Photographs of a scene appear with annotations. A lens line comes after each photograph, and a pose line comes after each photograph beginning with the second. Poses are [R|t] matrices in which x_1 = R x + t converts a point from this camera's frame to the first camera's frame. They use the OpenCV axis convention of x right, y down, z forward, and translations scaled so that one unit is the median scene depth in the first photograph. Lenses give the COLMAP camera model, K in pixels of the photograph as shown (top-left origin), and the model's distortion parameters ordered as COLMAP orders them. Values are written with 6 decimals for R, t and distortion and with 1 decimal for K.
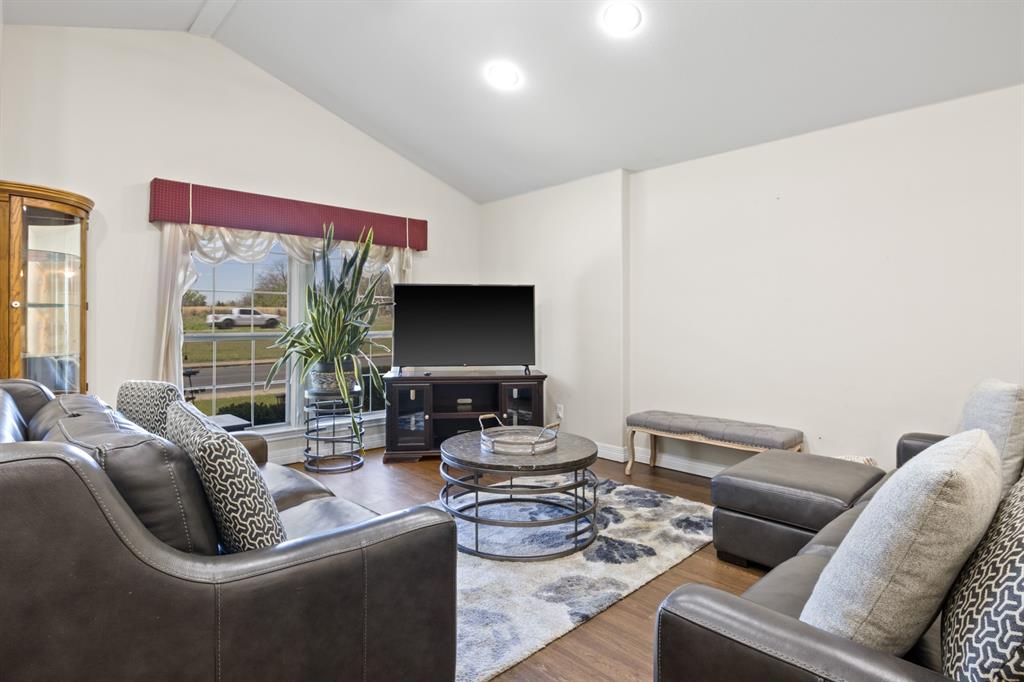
lens RADIAL K [[540.9, 0, 511.4], [0, 540.9, 313.5], [0, 0, 1]] dist [-0.002804, -0.000392]
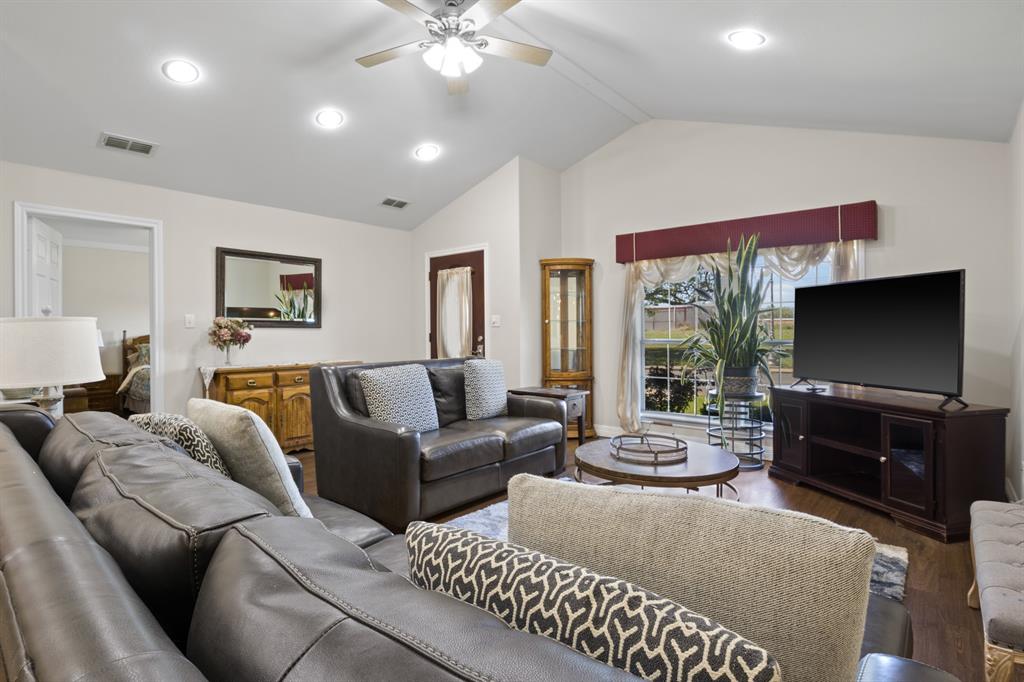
lens RADIAL K [[515.5, 0, 512.0], [0, 515.5, 341.0], [0, 0, 1]] dist [-0.013937, -0.000427]
pose [[0.106891, 0.003183, -0.994266, 0.648896], [0.008306, 0.999957, 0.004094, 0.032019], [0.994236, -0.008696, 0.106860, 0.480200]]
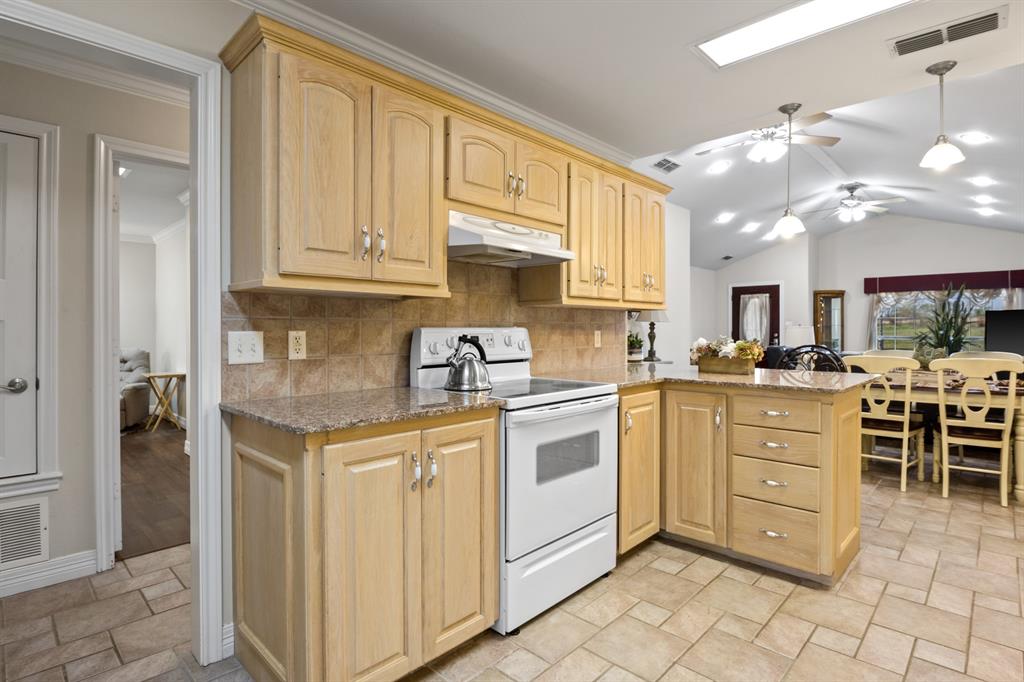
lens RADIAL K [[515.5, 0, 512.0], [0, 515.5, 341.0], [0, 0, 1]] dist [-0.013937, -0.000427]
pose [[0.047821, 0.012232, -0.998781, 1.605553], [0.002690, 0.999920, 0.012374, 0.025715], [0.998852, -0.003278, 0.047784, -0.789479]]
